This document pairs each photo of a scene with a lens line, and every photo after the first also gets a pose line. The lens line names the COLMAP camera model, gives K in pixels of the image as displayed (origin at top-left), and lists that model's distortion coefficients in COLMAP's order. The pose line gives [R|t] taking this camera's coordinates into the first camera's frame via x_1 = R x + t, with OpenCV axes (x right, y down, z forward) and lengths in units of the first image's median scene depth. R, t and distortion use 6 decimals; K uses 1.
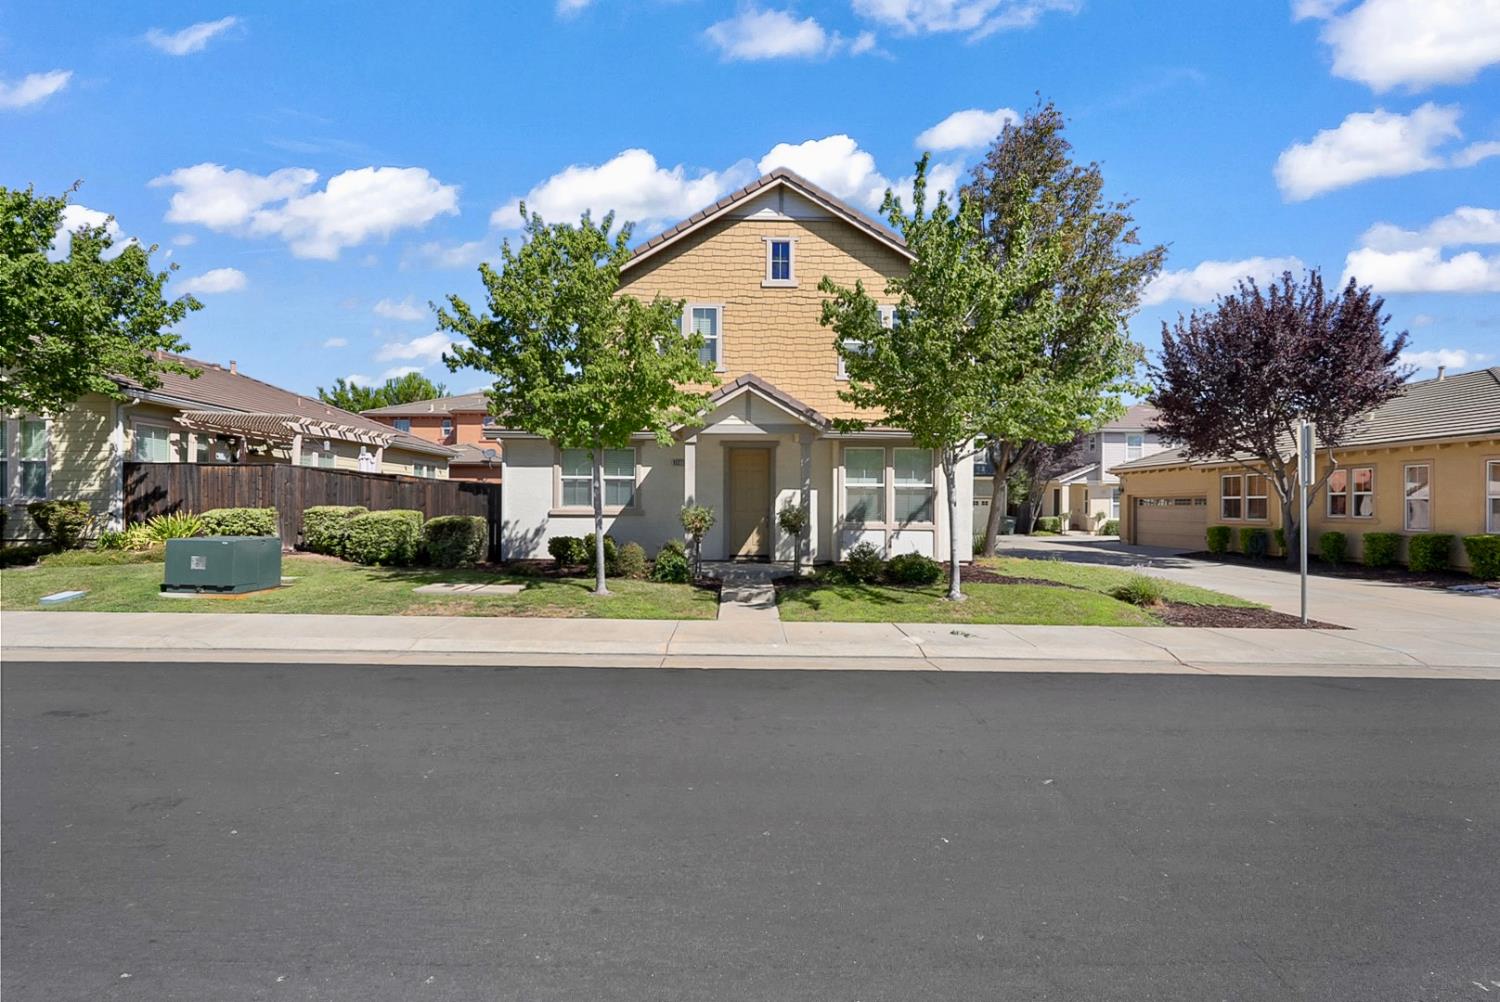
lens RADIAL K [[673.3, 0, 696.5], [0, 673.3, 525.9], [0, 0, 1]] dist [0.001004, 0.000211]
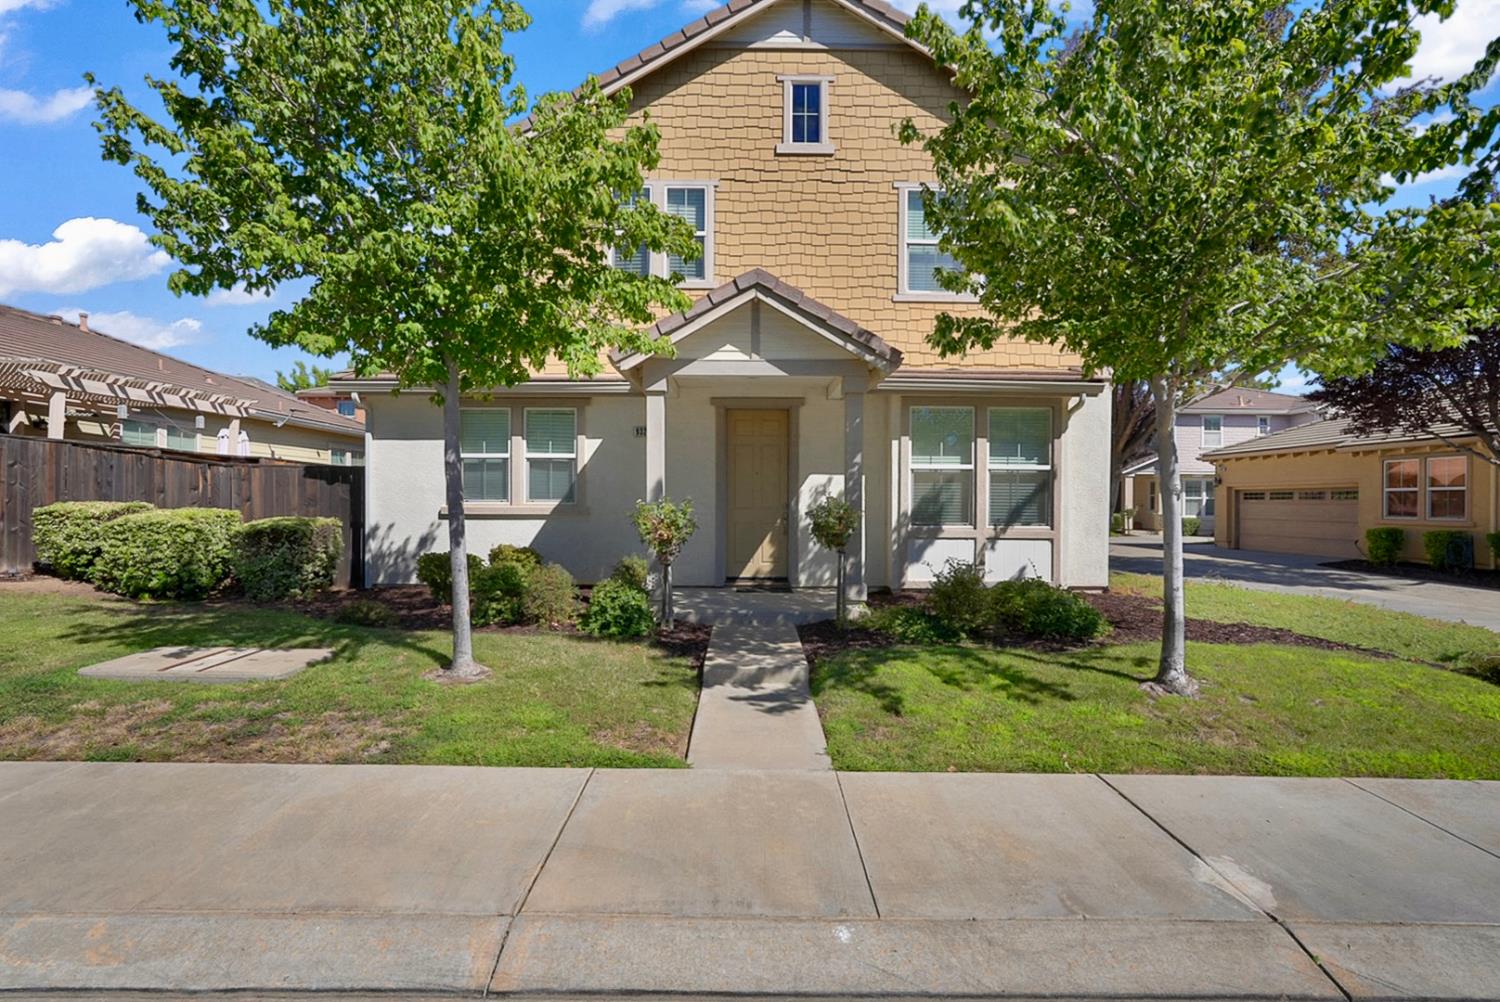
lens RADIAL K [[645.2, 0, 705.9], [0, 645.2, 510.4], [0, 0, 1]] dist [-0.000219, -0.000027]
pose [[0.999997, -0.001508, -0.001931, 0.031295], [0.001474, 0.999842, -0.017723, -0.009819], [0.001957, 0.017720, 0.999841, 0.400814]]
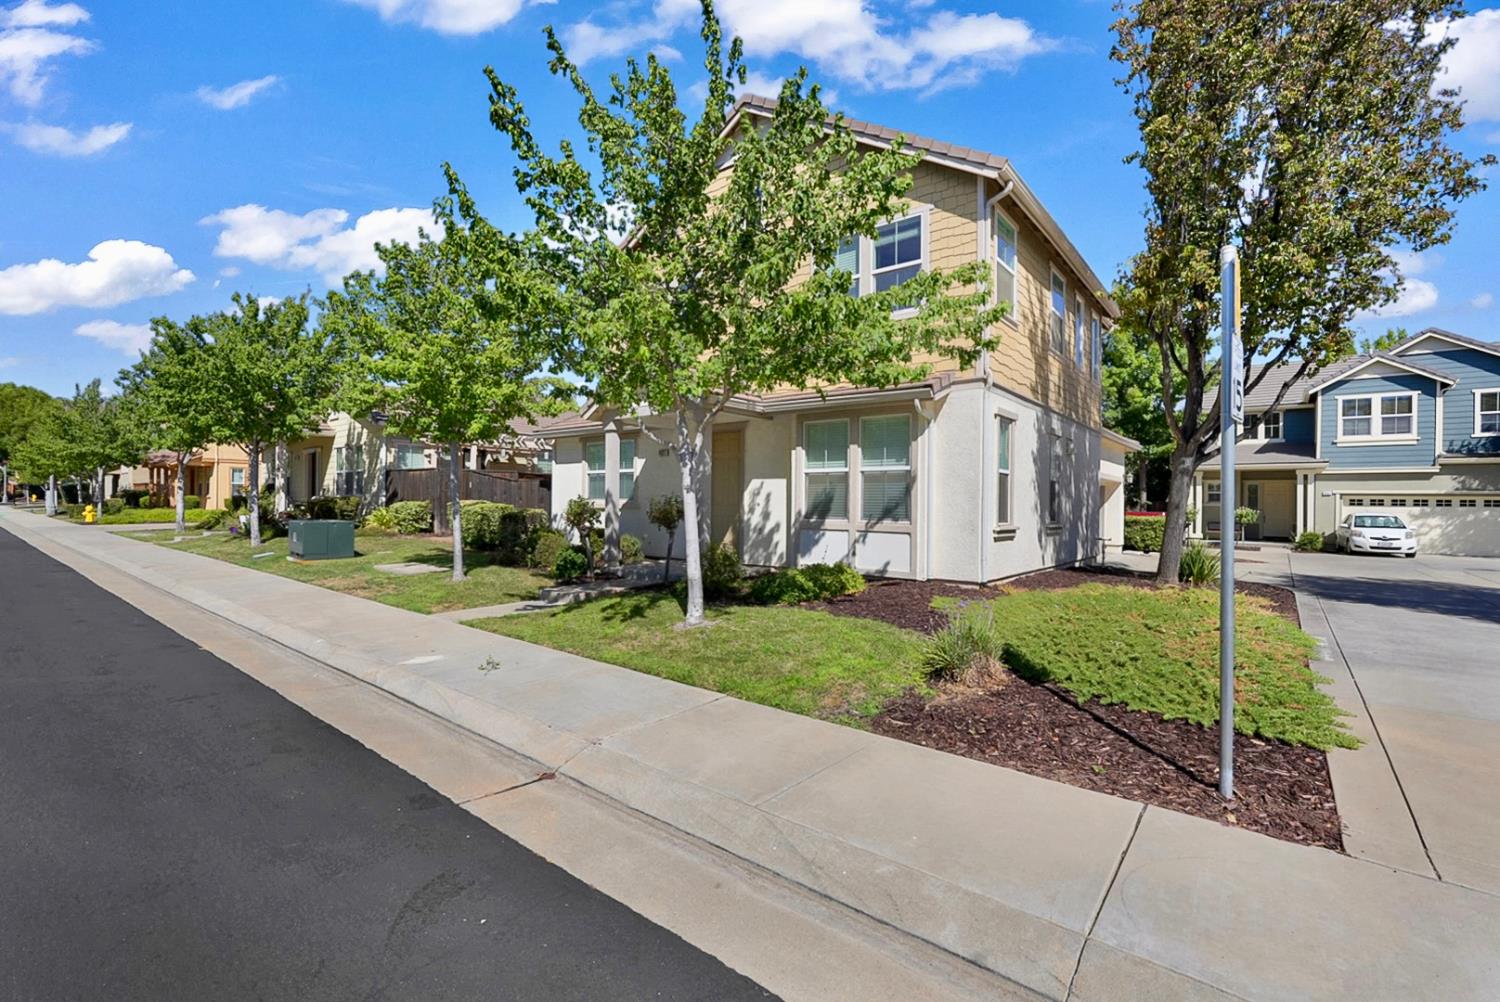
lens RADIAL K [[649.7, 0, 750.0], [0, 649.7, 501.0], [0, 0, 1]] dist [-0.010486, 0.000093]
pose [[0.779103, -0.001404, -0.626894, 0.638010], [-0.022799, 0.999273, -0.030572, -0.002437], [0.626481, 0.038111, 0.778504, 0.384579]]
